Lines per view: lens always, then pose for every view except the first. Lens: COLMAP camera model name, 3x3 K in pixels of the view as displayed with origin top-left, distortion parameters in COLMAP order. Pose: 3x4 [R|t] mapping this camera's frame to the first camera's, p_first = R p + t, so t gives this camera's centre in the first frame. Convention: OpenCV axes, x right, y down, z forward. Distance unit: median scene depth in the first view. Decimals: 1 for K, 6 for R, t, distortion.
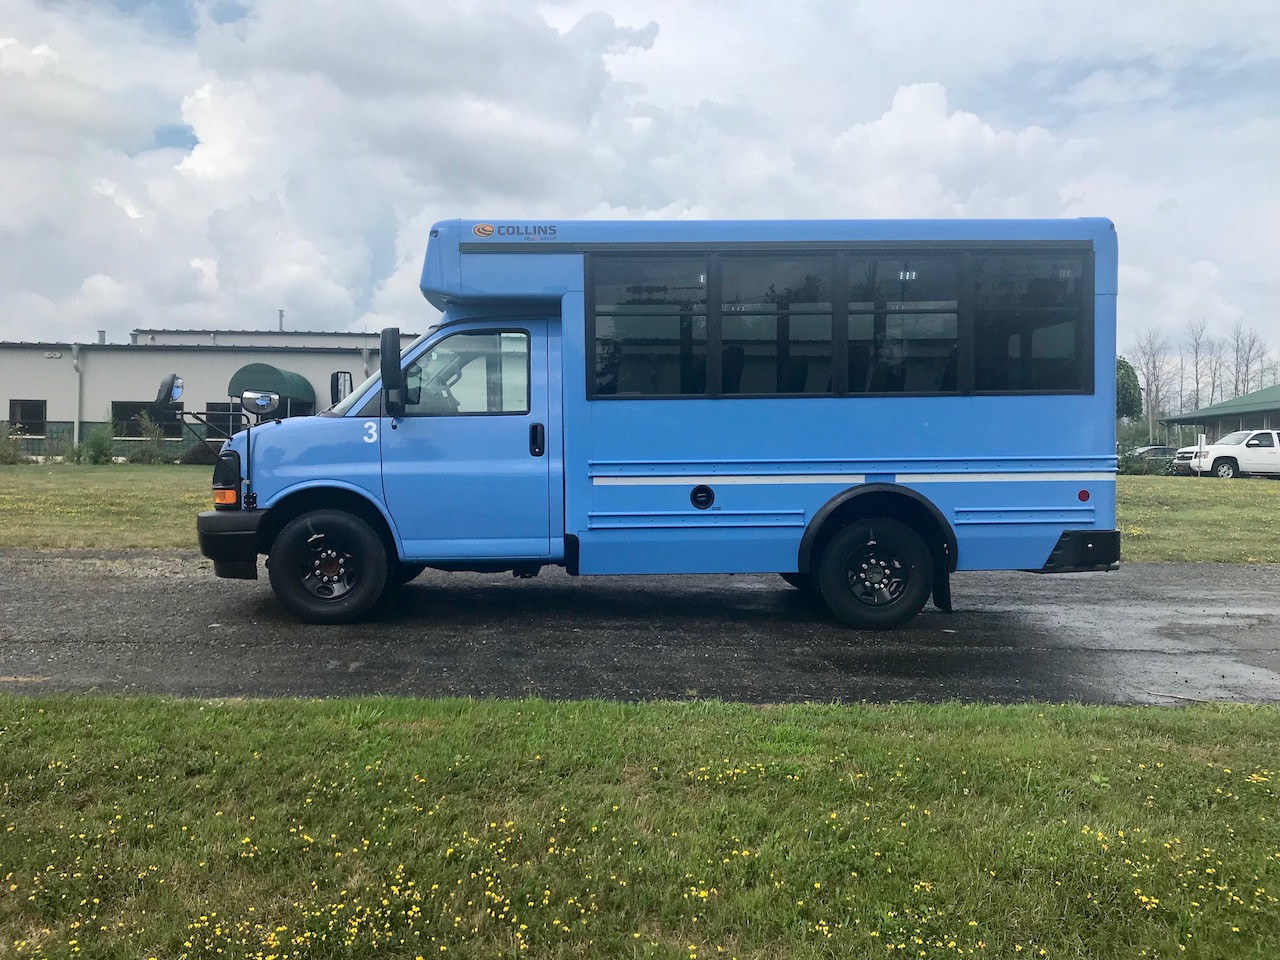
lens RADIAL K [[1056.3, 0, 628.6], [0, 1056.3, 471.8], [0, 0, 1]] dist [0.050352, -0.064430]
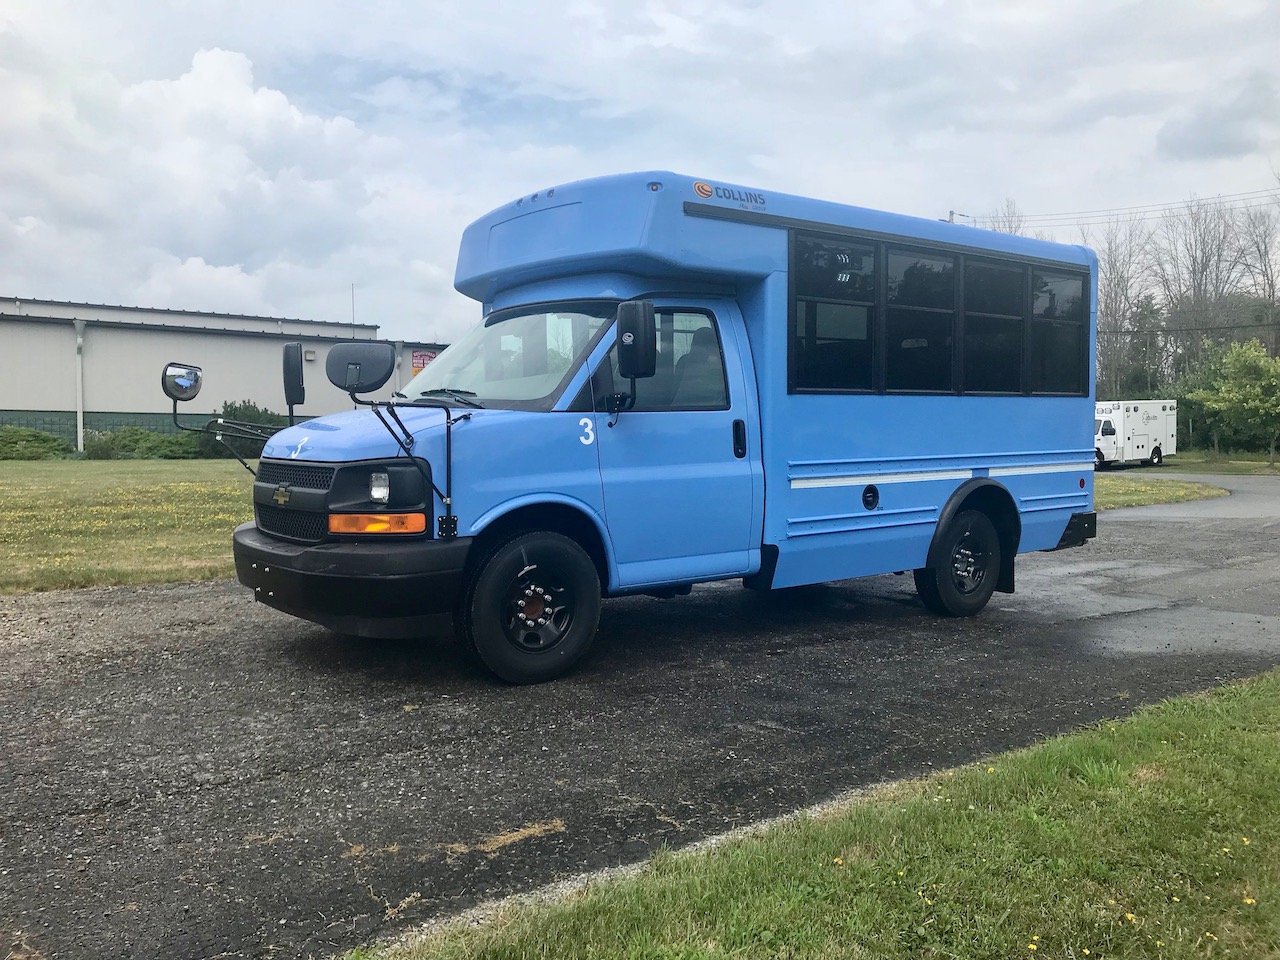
lens RADIAL K [[1056.3, 0, 628.1], [0, 1056.3, 483.4], [0, 0, 1]] dist [0.050352, -0.064430]
pose [[0.798867, -0.031505, 0.600683, -0.683695], [0.015976, 0.999386, 0.031168, -0.022132], [-0.601296, -0.015302, 0.798880, 0.354464]]
